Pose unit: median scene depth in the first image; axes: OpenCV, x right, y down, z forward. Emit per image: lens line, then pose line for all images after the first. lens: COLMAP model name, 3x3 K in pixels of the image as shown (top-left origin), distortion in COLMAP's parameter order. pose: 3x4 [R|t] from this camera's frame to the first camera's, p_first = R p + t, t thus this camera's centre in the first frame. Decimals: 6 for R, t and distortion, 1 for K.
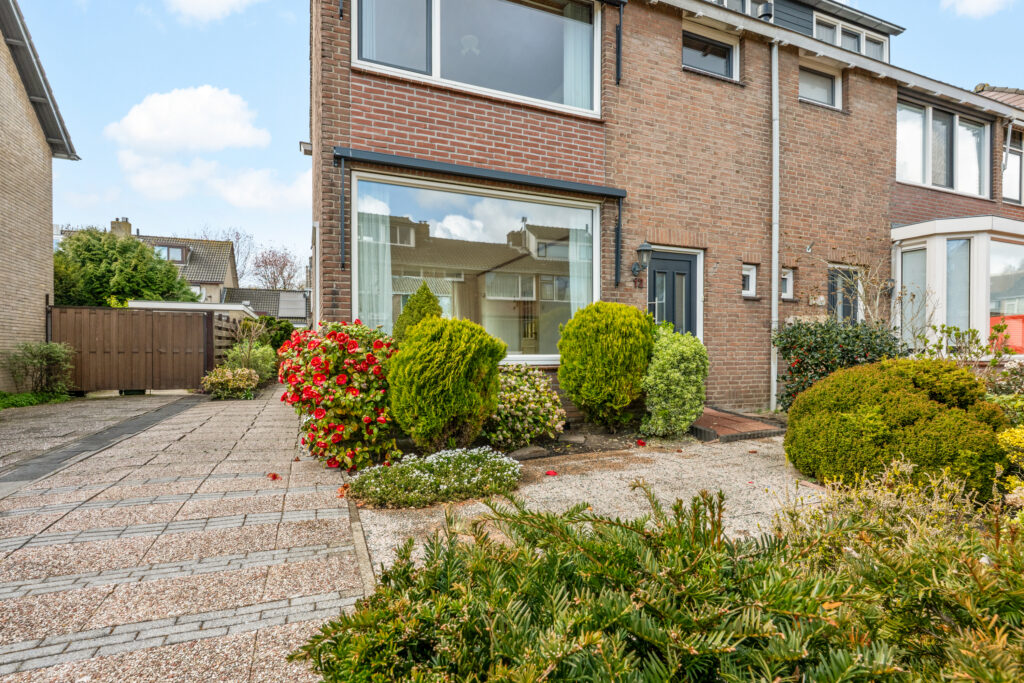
lens RADIAL K [[486.8, 0, 512.0], [0, 486.8, 341.5], [0, 0, 1]] dist [-0.000111, 0.000344]
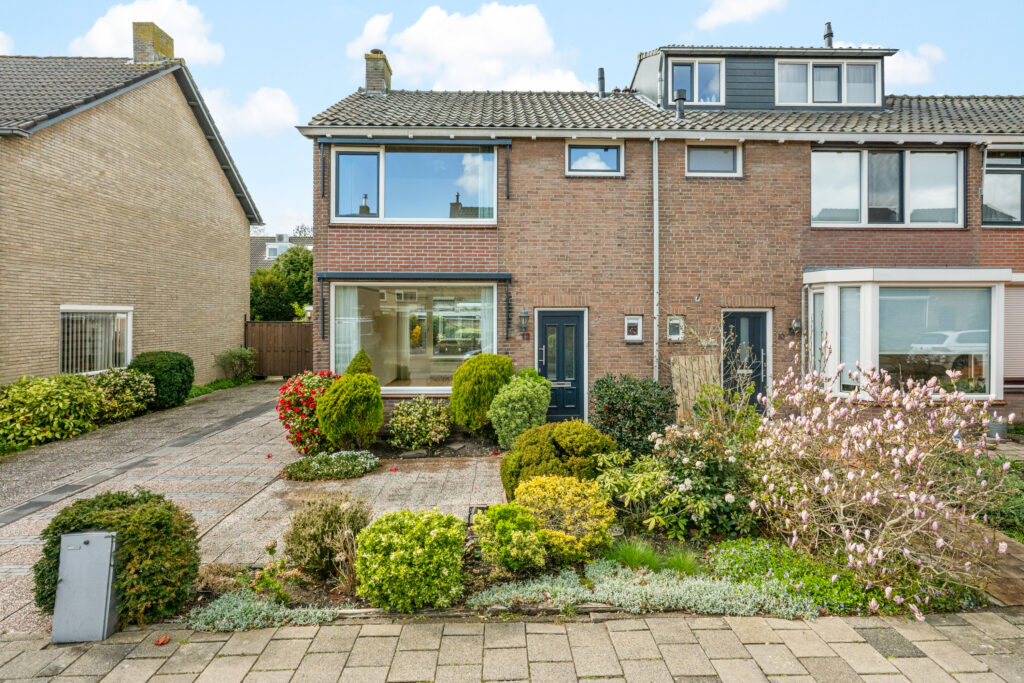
lens RADIAL K [[485.5, 0, 516.6], [0, 485.5, 301.7], [0, 0, 1]] dist [0.000631, 0.001079]
pose [[0.941705, -0.007123, -0.336364, 0.715831], [0.003353, 0.999925, -0.011787, -0.206806], [0.336422, 0.009972, 0.941658, -0.337687]]
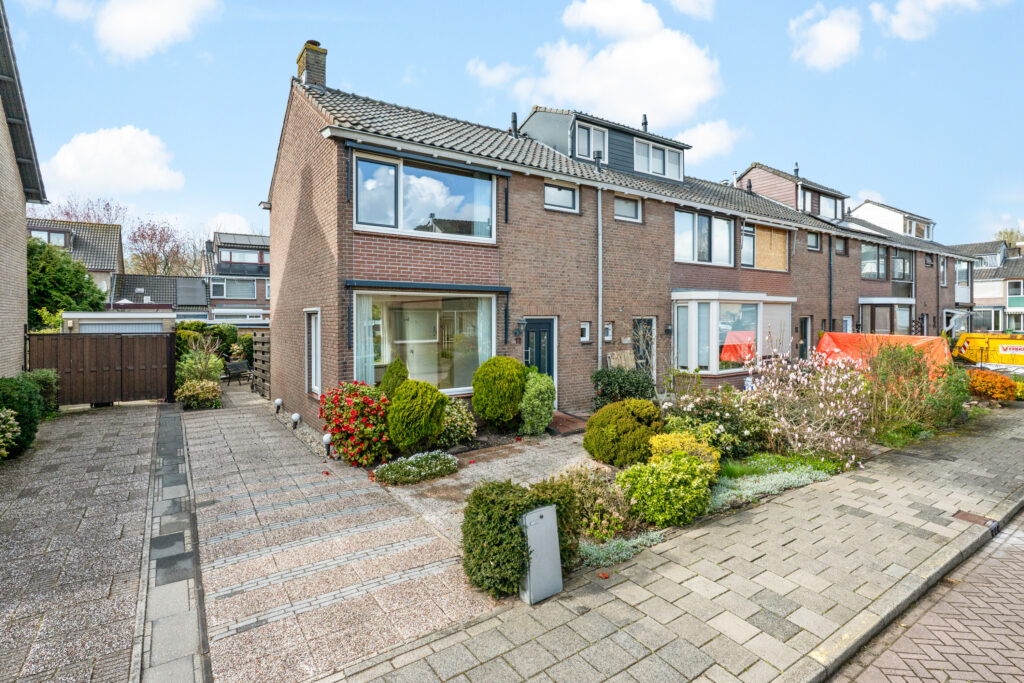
lens RADIAL K [[478.5, 0, 504.4], [0, 478.5, 310.7], [0, 0, 1]] dist [0.000105, 0.000710]
pose [[0.979897, -0.000273, 0.199506, -0.116478], [0.001236, 0.999988, -0.004703, -0.217281], [-0.199502, 0.004855, 0.979885, -0.606591]]
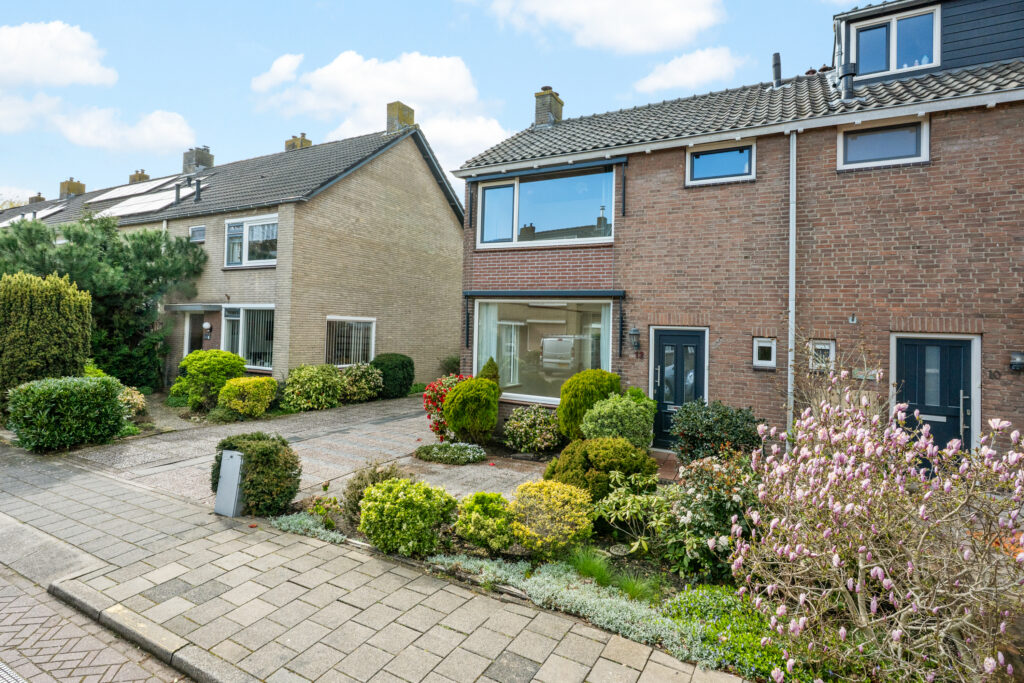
lens RADIAL K [[512.9, 0, 522.5], [0, 512.9, 304.9], [0, 0, 1]] dist [0.002416, 0.001345]
pose [[0.645620, -0.013339, -0.763542, 1.166269], [-0.023612, 0.999021, -0.037418, -0.201786], [0.763294, 0.042187, 0.644673, -0.191202]]
